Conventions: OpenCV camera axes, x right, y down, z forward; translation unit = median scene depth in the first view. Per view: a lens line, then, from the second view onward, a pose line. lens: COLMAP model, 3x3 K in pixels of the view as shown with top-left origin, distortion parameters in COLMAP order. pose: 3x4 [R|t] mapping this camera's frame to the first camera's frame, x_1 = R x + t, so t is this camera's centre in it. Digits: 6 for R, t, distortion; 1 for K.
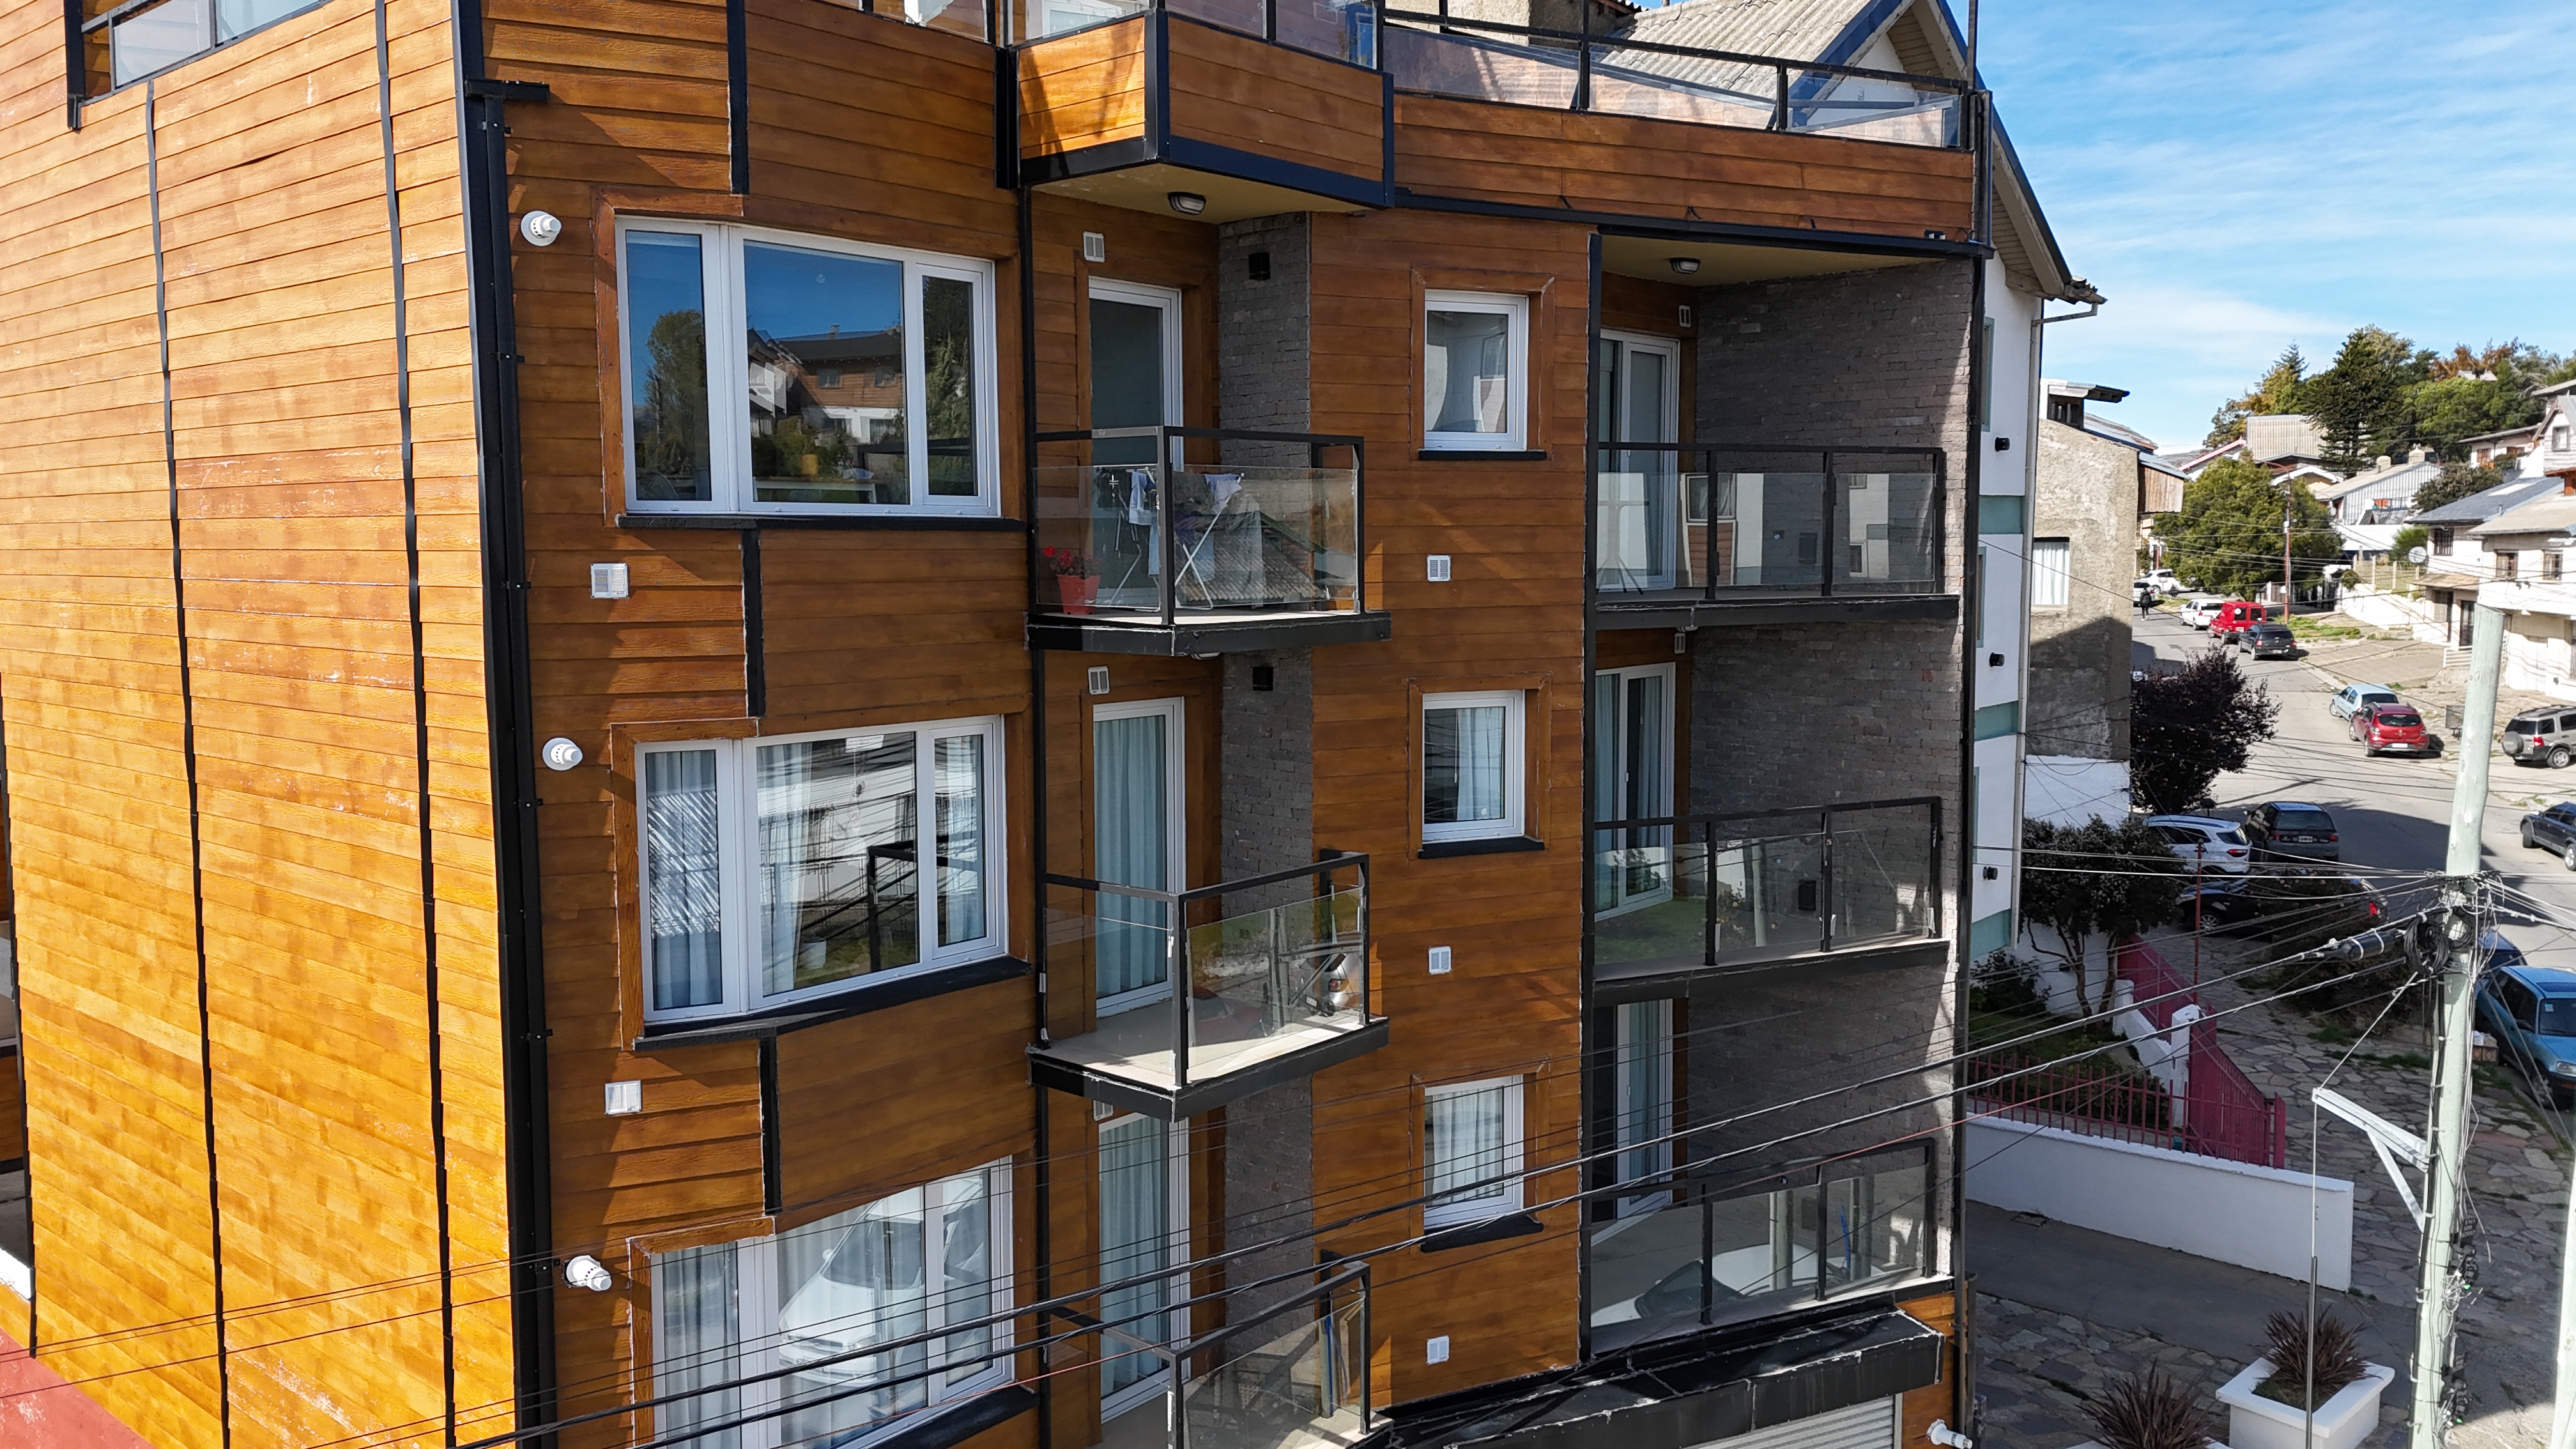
lens RADIAL K [[1881.7, 0, 1291.6], [0, 1881.7, 711.1], [0, 0, 1]] dist [0.074352, -0.059432]
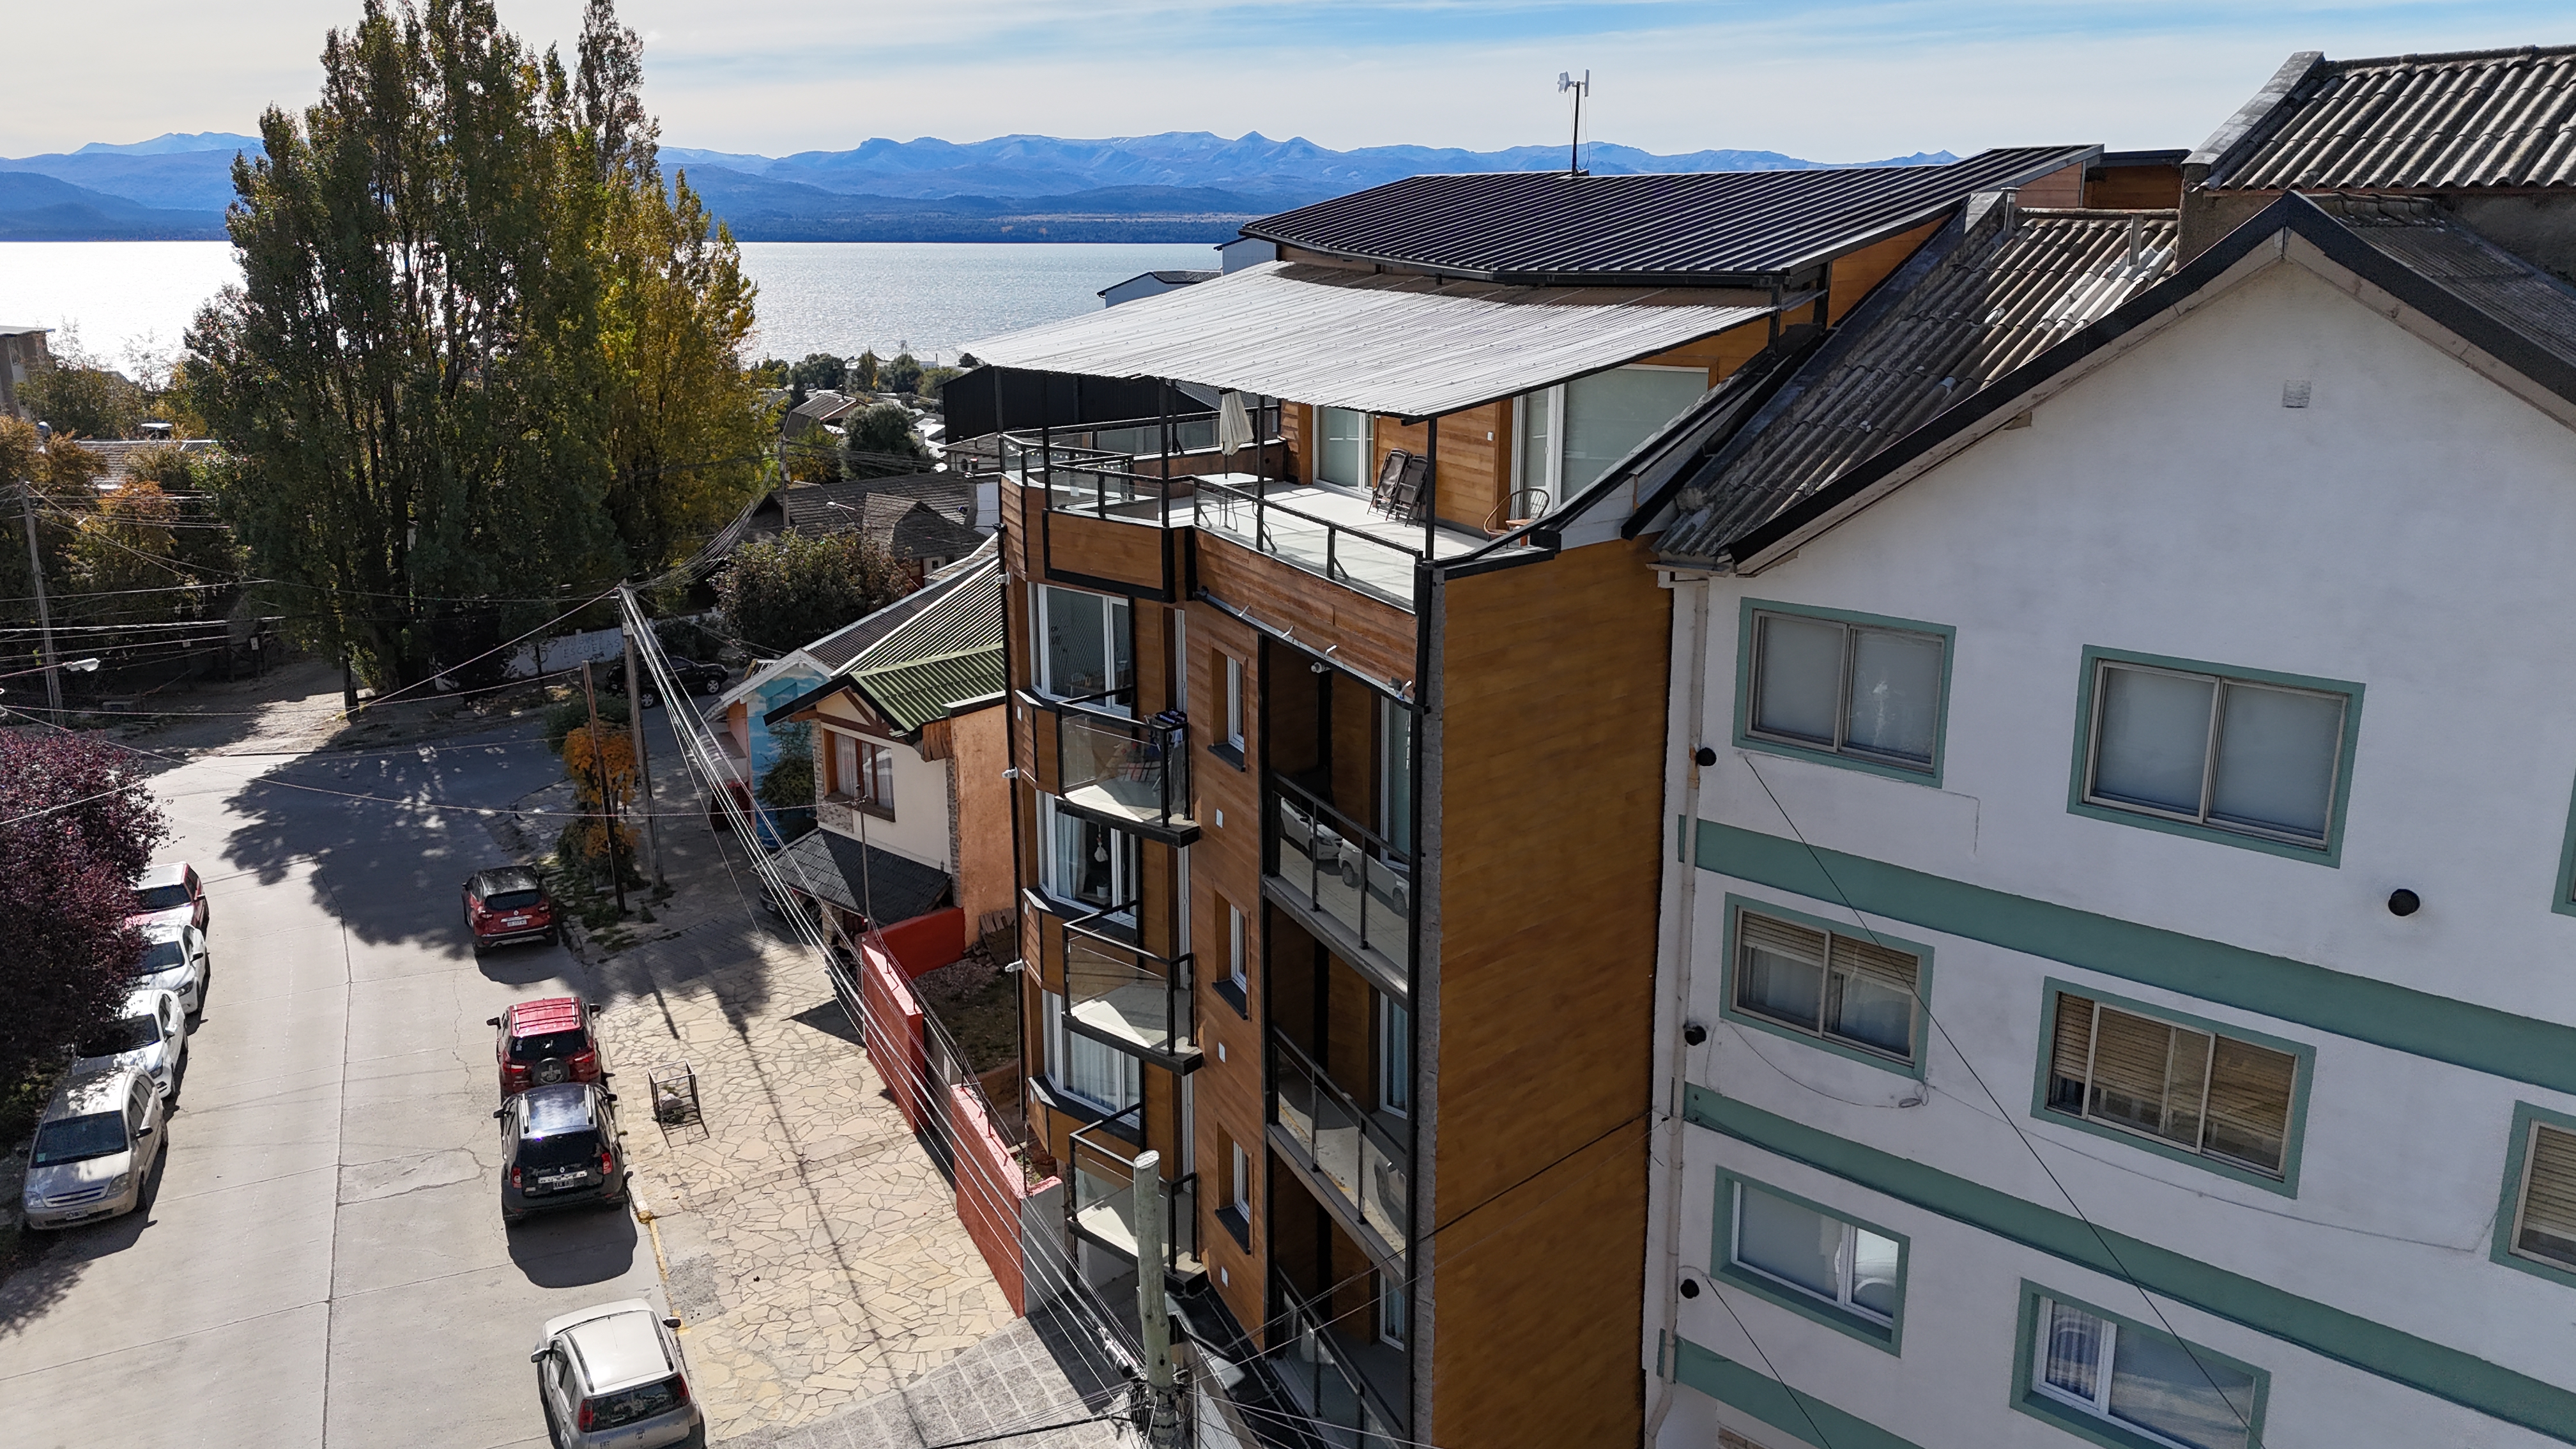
lens RADIAL K [[1881.7, 0, 1291.6], [0, 1881.7, 711.1], [0, 0, 1]] dist [0.074352, -0.059432]
pose [[-0.070909, 0.252723, -0.964937, 1.568972], [-0.082736, 0.962548, 0.258178, -0.574213], [0.994046, 0.098142, -0.047344, 1.120292]]
